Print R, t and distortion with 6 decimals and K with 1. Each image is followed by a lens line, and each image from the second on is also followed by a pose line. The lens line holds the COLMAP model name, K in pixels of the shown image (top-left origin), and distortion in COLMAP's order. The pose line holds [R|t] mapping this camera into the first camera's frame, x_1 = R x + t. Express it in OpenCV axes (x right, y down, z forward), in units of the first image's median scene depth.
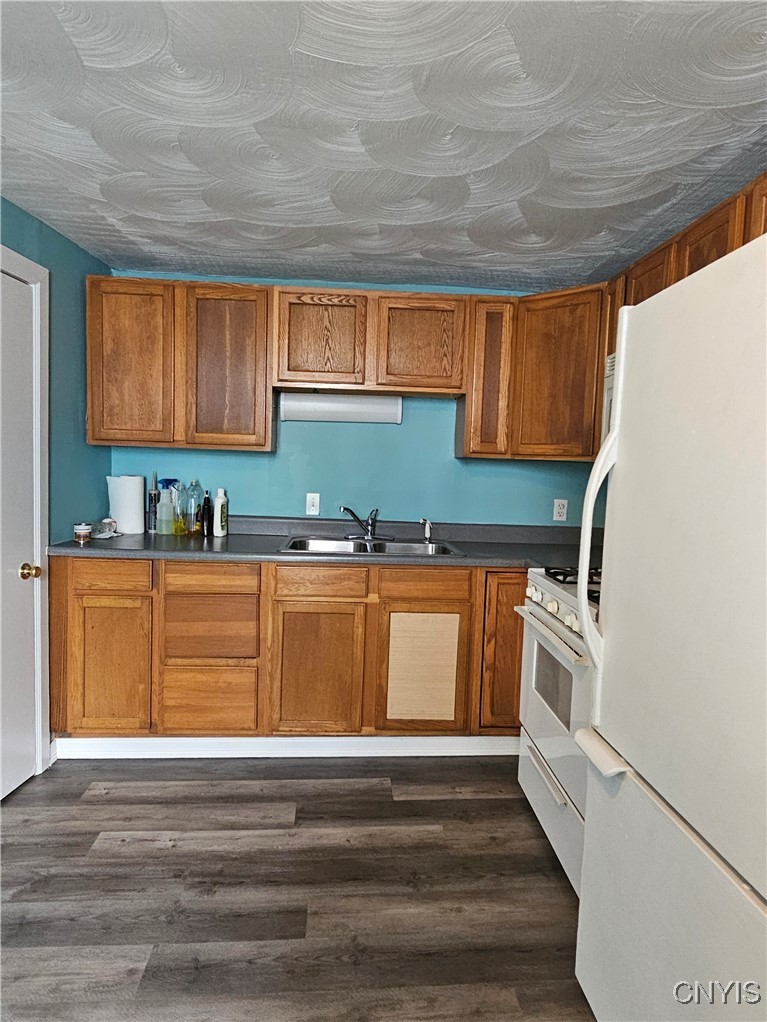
lens RADIAL K [[624.6, 0, 398.9], [0, 624.6, 511.0], [0, 0, 1]] dist [-0.000256, -0.001345]
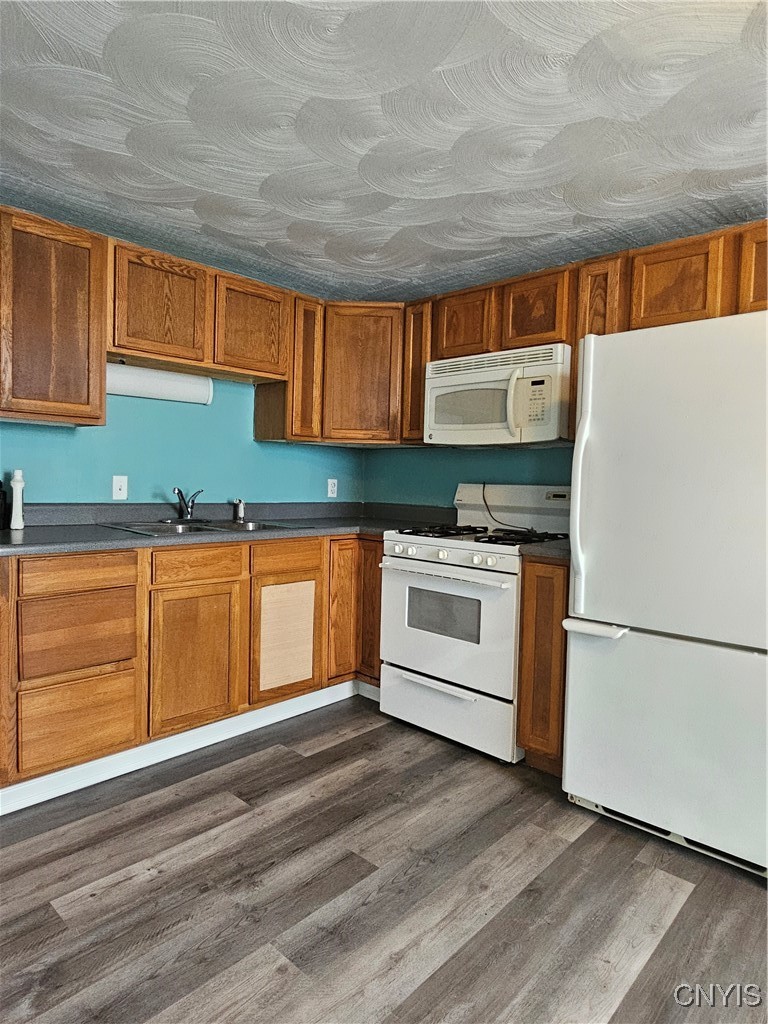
lens RADIAL K [[598.7, 0, 383.5], [0, 598.7, 506.2], [0, 0, 1]] dist [0.002111, -0.002560]
pose [[0.746531, -0.044067, 0.663889, -0.502984], [0.044666, 0.998873, 0.016077, 0.022107], [-0.663849, 0.017651, 0.747658, 0.124288]]
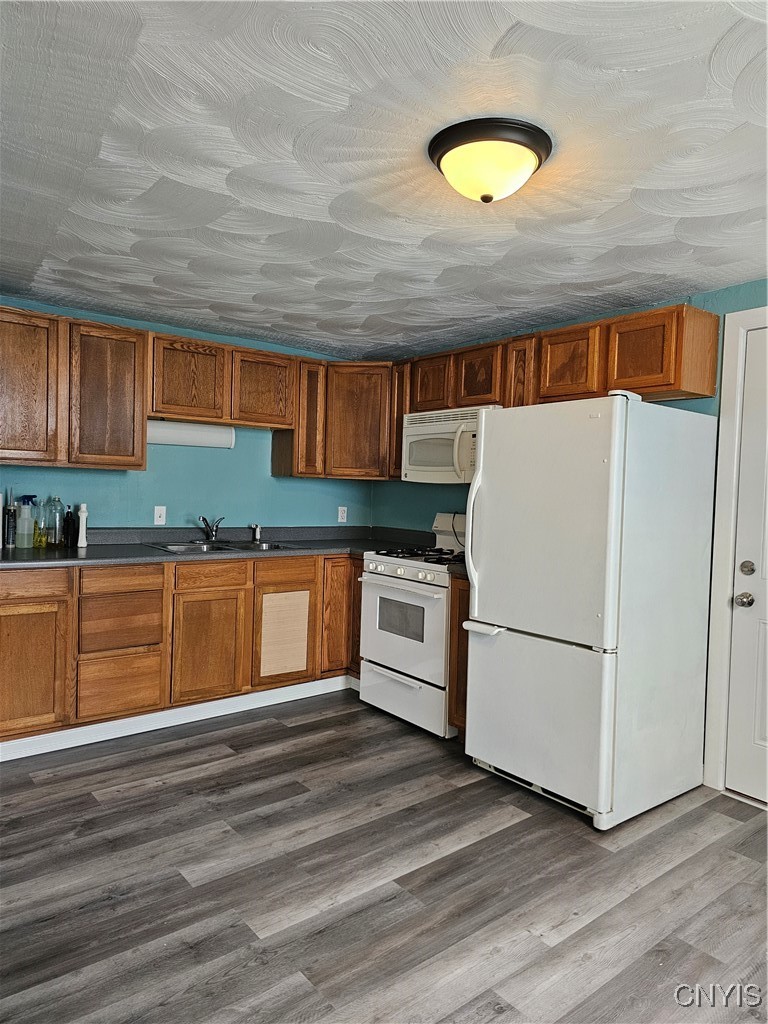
lens RADIAL K [[655.4, 0, 393.9], [0, 655.4, 513.8], [0, 0, 1]] dist [0.104153, -0.125980]
pose [[0.828644, -0.028379, 0.559056, -0.547998], [0.036073, 0.999345, -0.002740, 0.005710], [-0.558612, 0.022437, 0.829126, -0.309038]]
